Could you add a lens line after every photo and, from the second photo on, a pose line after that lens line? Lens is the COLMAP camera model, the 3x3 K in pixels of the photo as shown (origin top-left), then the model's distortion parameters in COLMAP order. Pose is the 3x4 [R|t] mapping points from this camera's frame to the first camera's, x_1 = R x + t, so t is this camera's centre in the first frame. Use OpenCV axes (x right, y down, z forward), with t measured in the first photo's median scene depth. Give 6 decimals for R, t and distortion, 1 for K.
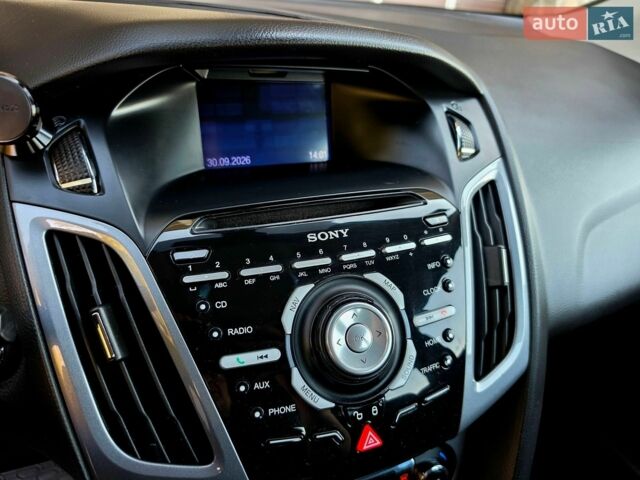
lens RADIAL K [[468.0, 0, 319.1], [0, 468.0, 240.0], [0, 0, 1]] dist [0.008840, -0.028923]
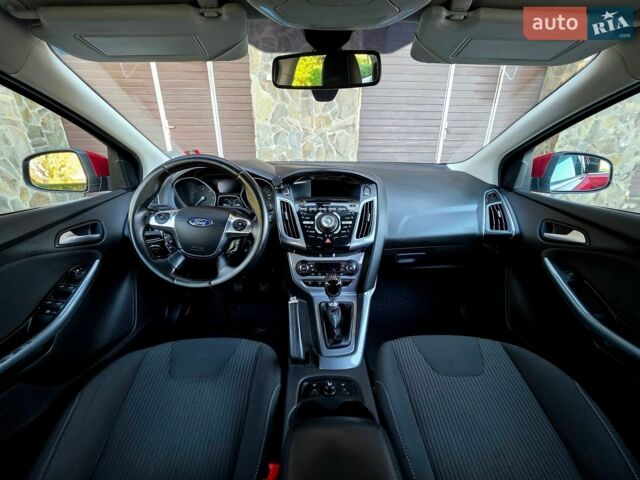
lens RADIAL K [[262.2, 0, 321.1], [0, 262.2, 242.6], [0, 0, 1]] dist [-0.002597, -0.000706]
pose [[0.931712, 0.070428, -0.356303, 1.117361], [-0.133831, 0.978563, -0.156534, 0.941155], [0.337641, 0.193529, 0.921165, -1.781395]]
